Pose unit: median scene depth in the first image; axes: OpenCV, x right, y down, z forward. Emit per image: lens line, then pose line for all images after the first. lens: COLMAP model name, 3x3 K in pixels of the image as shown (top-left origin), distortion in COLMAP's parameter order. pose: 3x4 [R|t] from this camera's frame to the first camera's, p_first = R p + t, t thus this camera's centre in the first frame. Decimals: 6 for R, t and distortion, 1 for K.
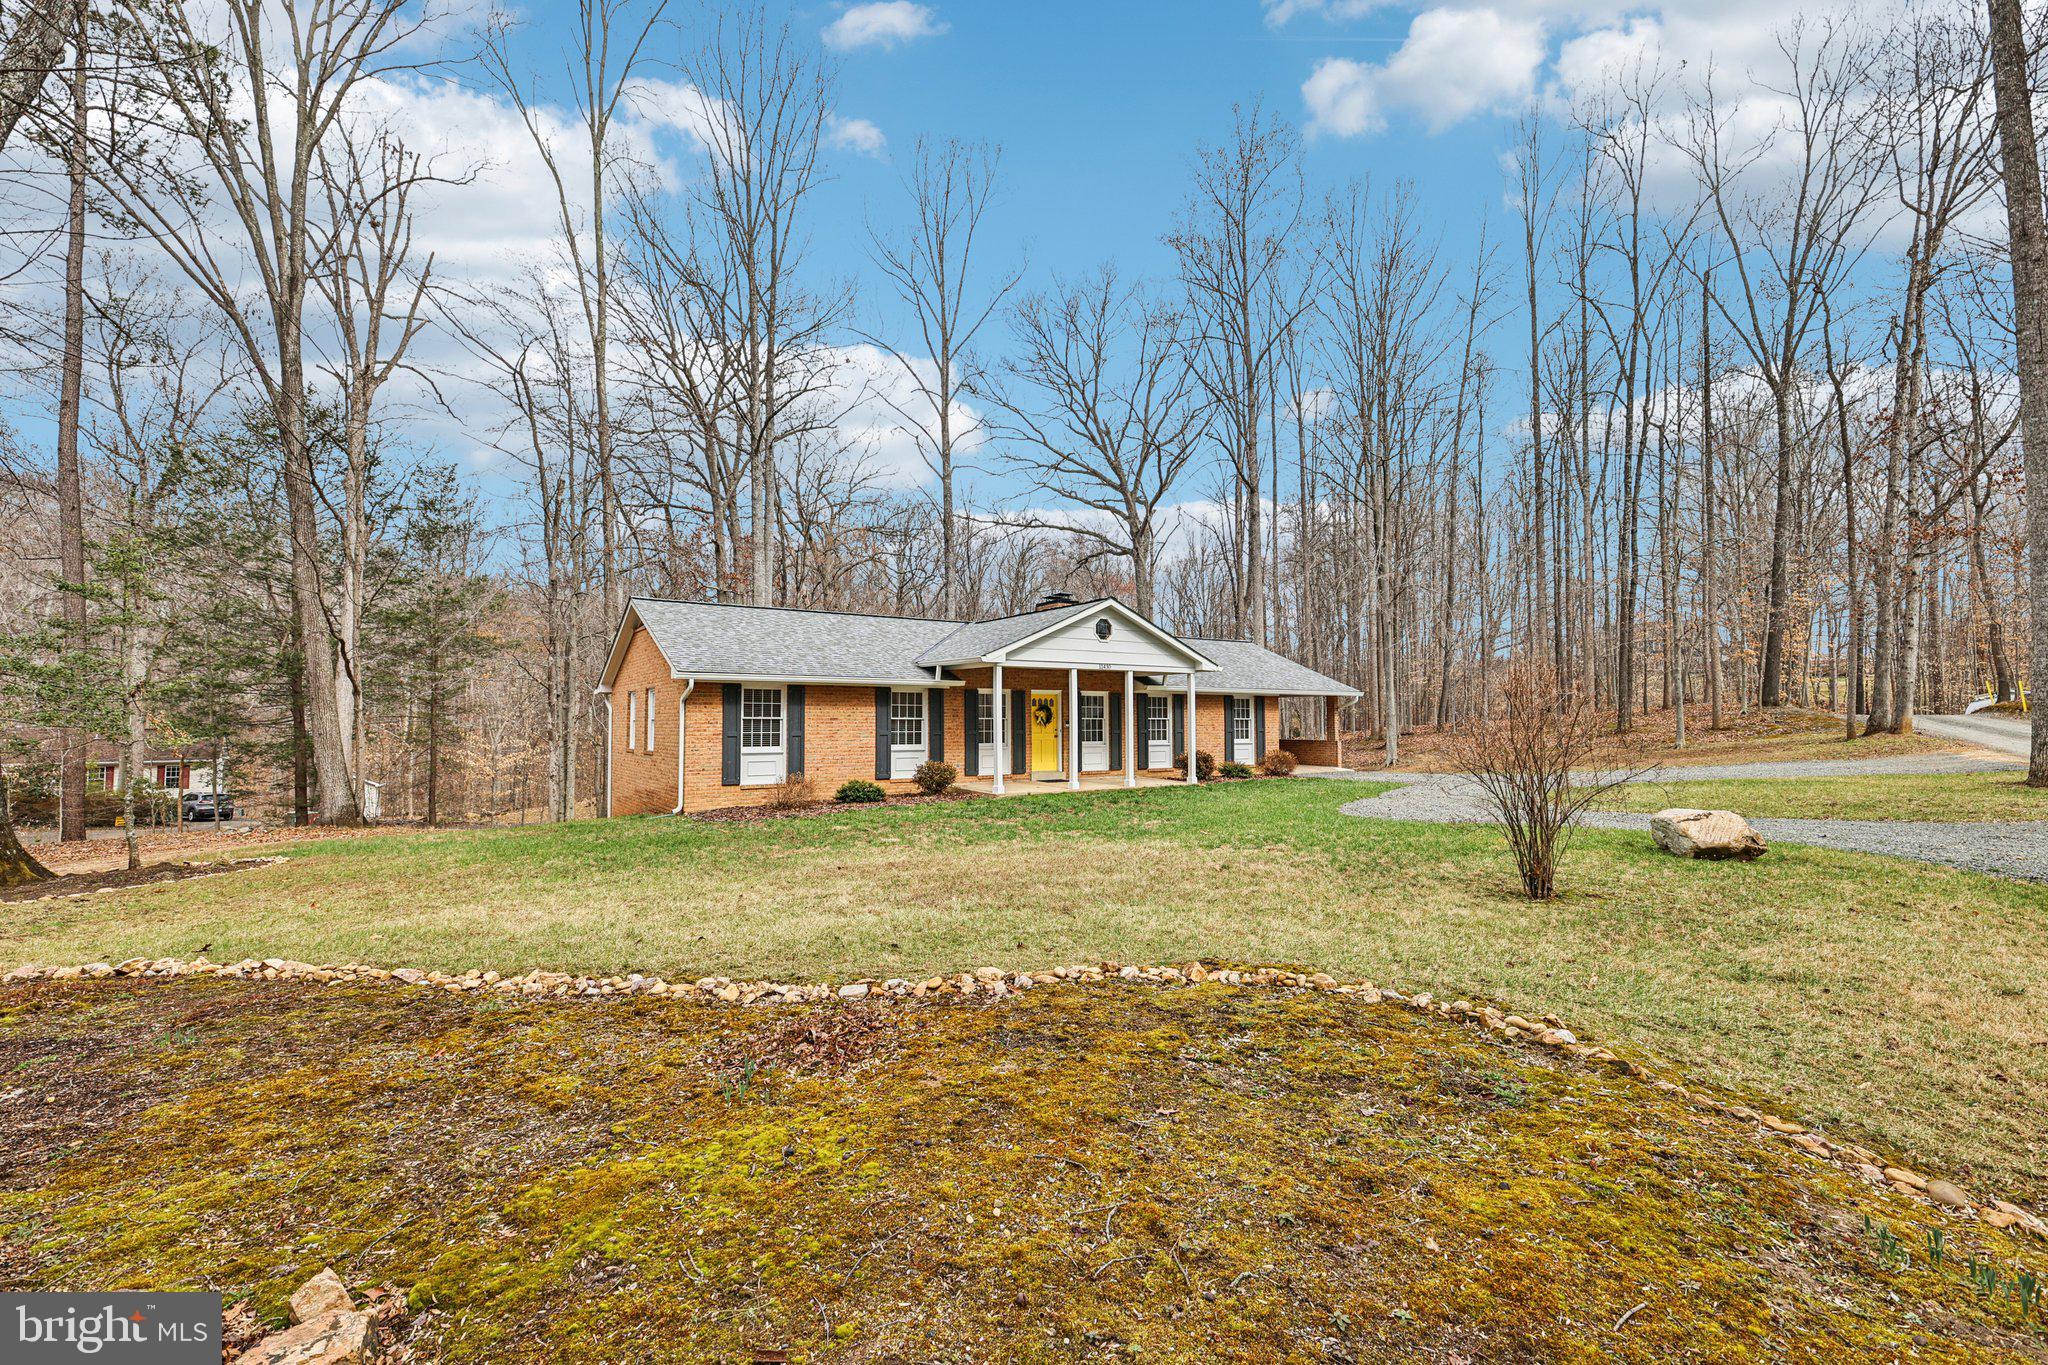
lens RADIAL K [[887.4, 0, 1025.3], [0, 887.4, 685.6], [0, 0, 1]] dist [0.001997, 0.000166]
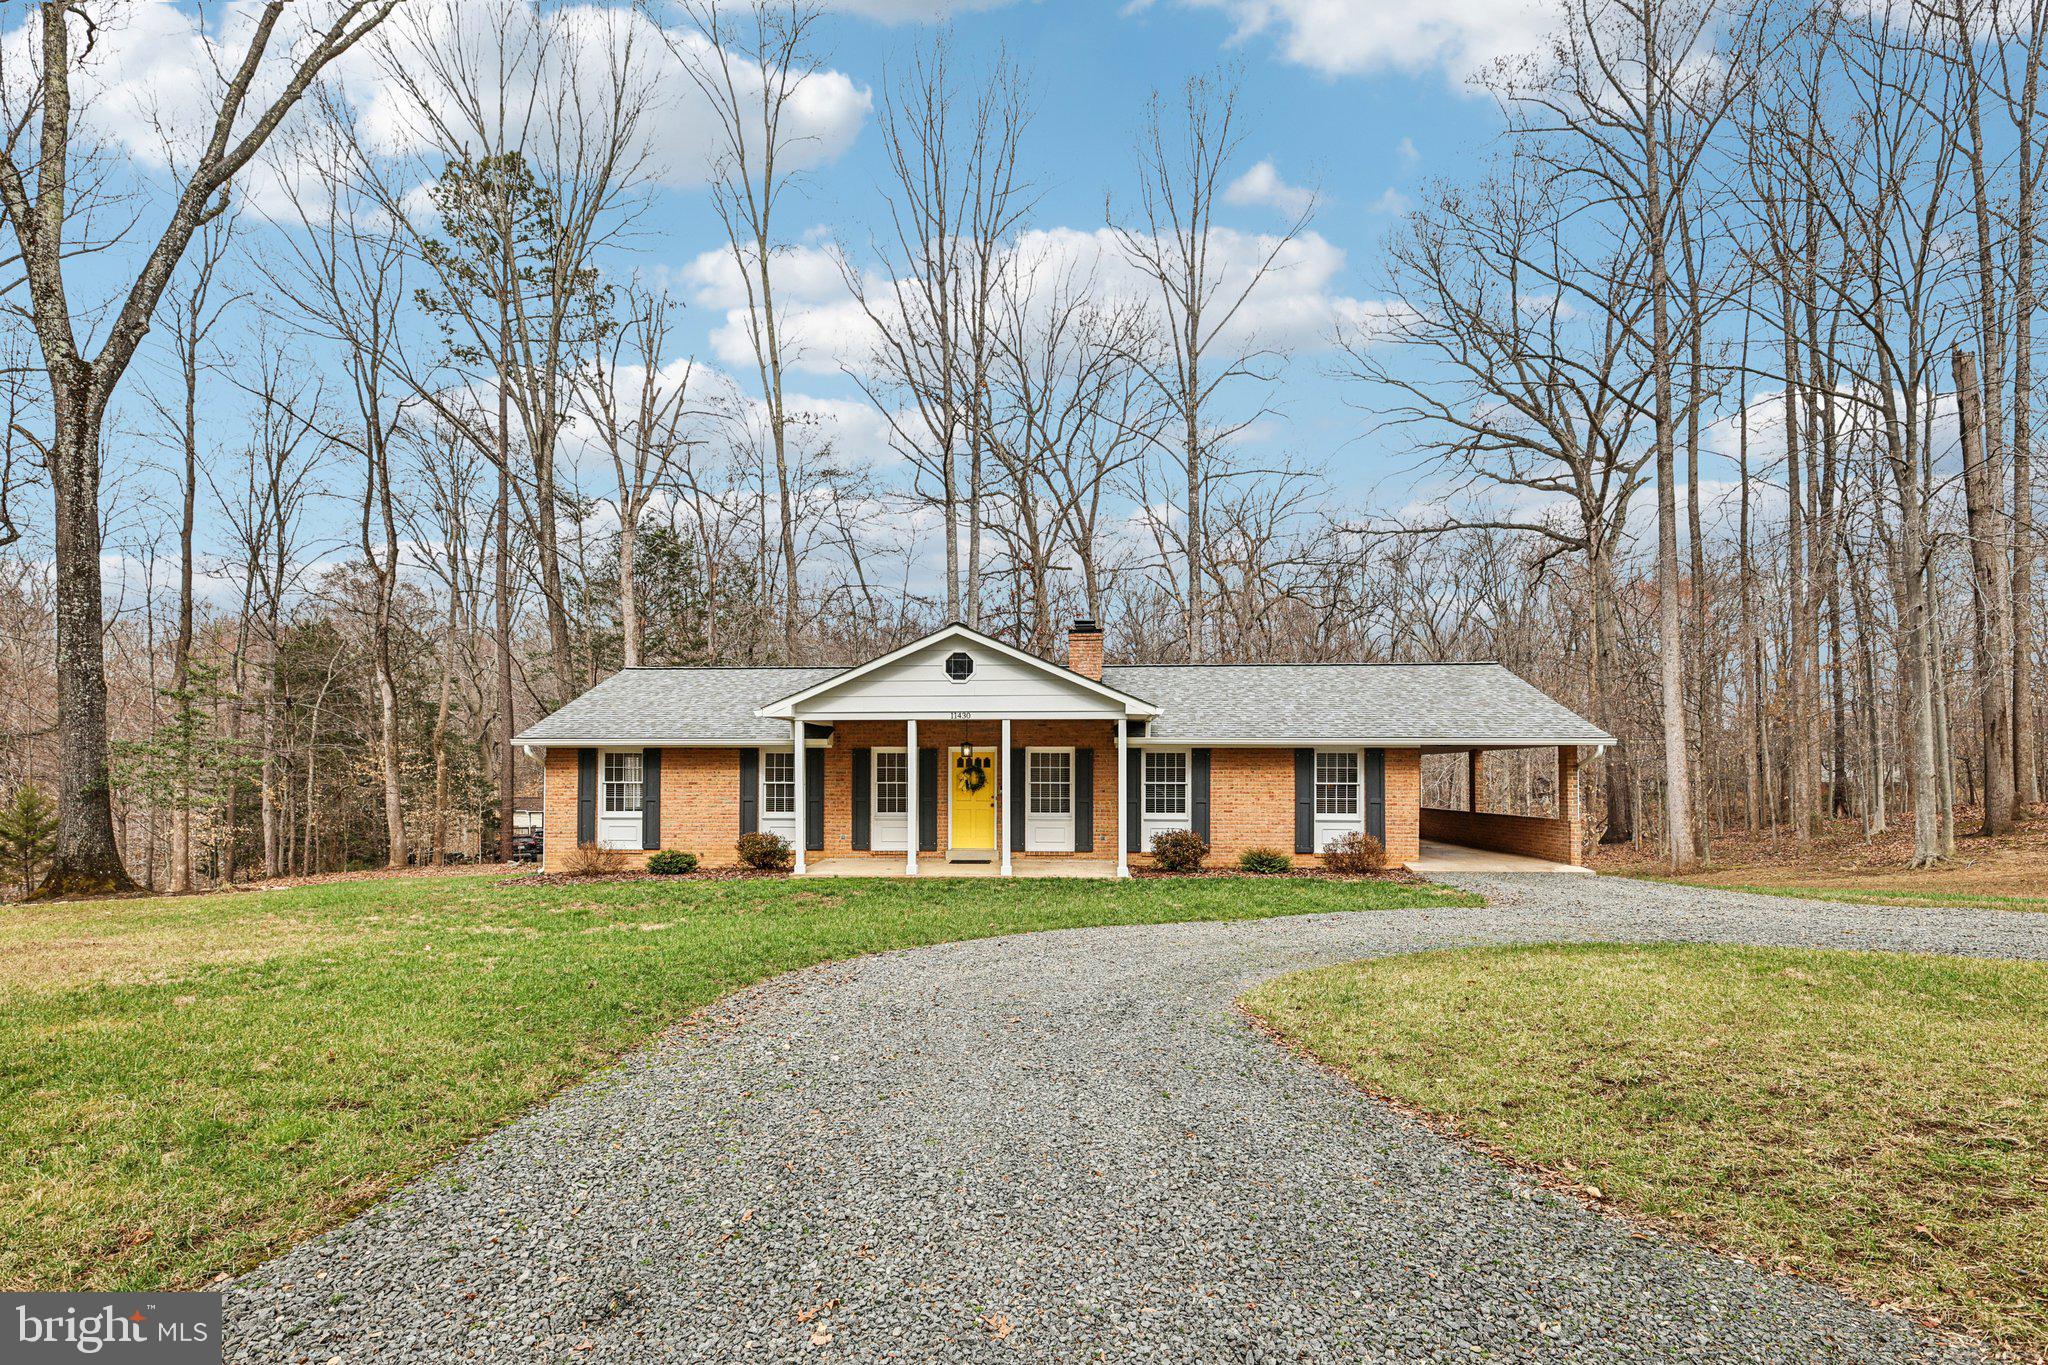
lens RADIAL K [[913.8, 0, 1024.0], [0, 913.8, 756.7], [0, 0, 1]] dist [0.093200, 0.000024]
pose [[0.798725, -0.017716, -0.601435, 0.550157], [0.022388, 0.999749, 0.000283, 0.014366], [0.601279, -0.013691, 0.798922, 0.366024]]
